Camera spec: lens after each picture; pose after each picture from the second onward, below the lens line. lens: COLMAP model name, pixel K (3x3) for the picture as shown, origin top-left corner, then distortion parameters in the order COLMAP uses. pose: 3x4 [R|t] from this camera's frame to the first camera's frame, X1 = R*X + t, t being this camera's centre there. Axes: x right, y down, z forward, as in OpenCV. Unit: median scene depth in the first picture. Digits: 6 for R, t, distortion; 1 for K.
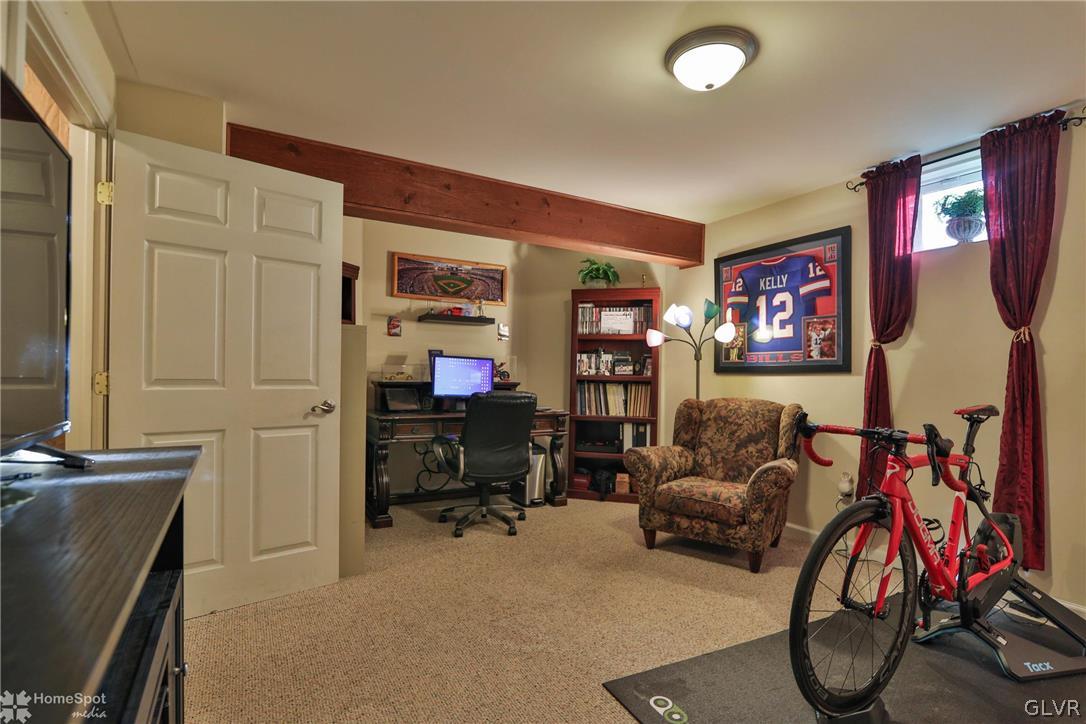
lens RADIAL K [[524.6, 0, 564.7], [0, 524.6, 376.0], [0, 0, 1]] dist [-0.017357, -0.000086]
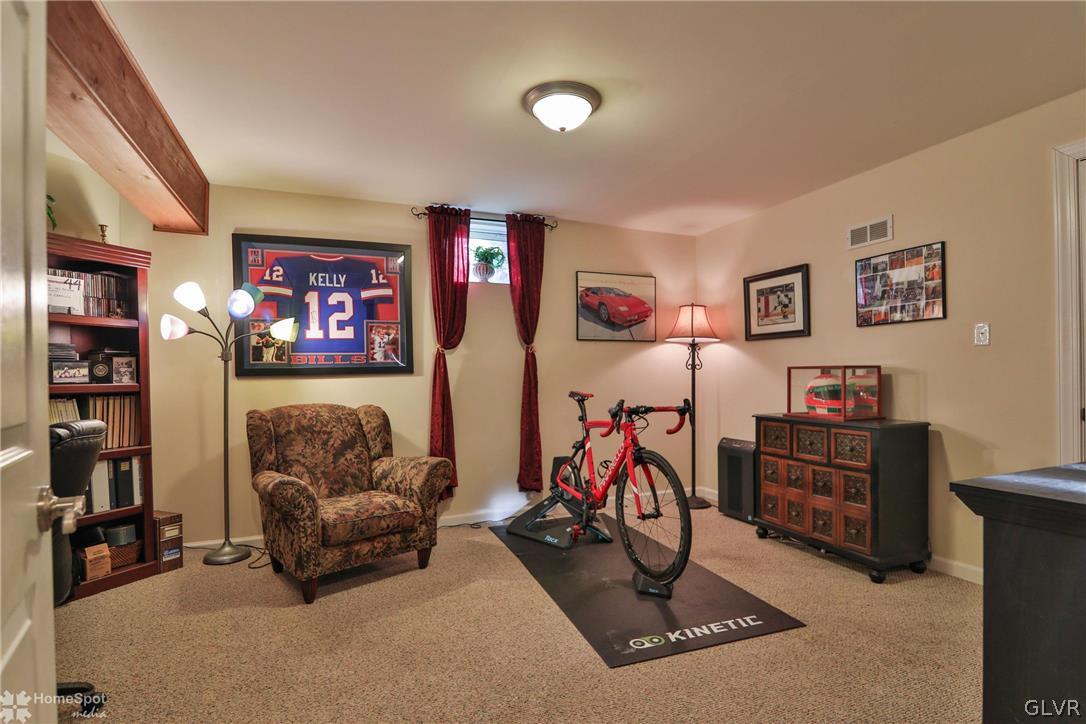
lens RADIAL K [[525.4, 0, 544.8], [0, 525.4, 377.1], [0, 0, 1]] dist [-0.019997, -0.000118]
pose [[0.148741, -0.019657, 0.988681, -0.514366], [0.019520, 0.999666, 0.016938, -0.011656], [-0.988683, 0.016779, 0.149075, 0.501607]]
